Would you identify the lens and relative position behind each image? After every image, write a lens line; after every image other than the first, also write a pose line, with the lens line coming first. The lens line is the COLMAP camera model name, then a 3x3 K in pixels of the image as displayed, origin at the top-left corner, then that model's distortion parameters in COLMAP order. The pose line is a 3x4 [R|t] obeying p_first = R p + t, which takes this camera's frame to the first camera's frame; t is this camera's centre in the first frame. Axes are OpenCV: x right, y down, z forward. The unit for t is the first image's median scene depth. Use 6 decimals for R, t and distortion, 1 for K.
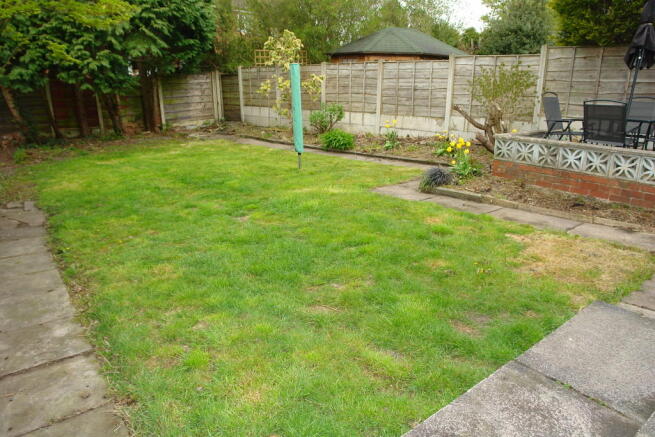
lens RADIAL K [[452.6, 0, 326.6], [0, 452.6, 216.9], [0, 0, 1]] dist [-0.024620, -0.001019]
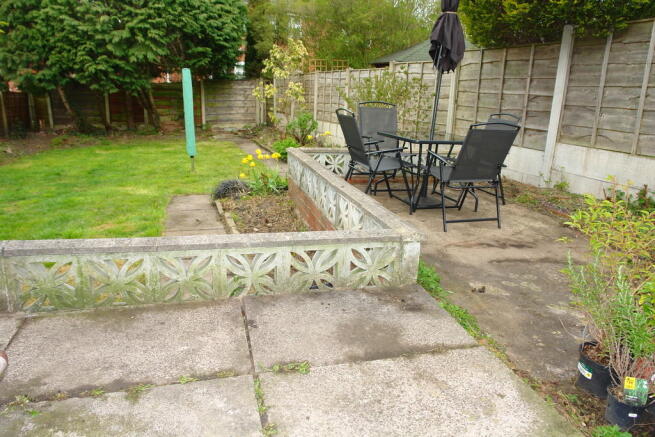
lens RADIAL K [[452.6, 0, 326.7], [0, 452.6, 219.2], [0, 0, 1]] dist [-0.024620, -0.001019]
pose [[0.908152, 0.143175, -0.393397, 0.533104], [-0.152307, 0.988300, 0.008089, -0.044884], [0.389952, 0.052571, 0.919333, 0.161945]]
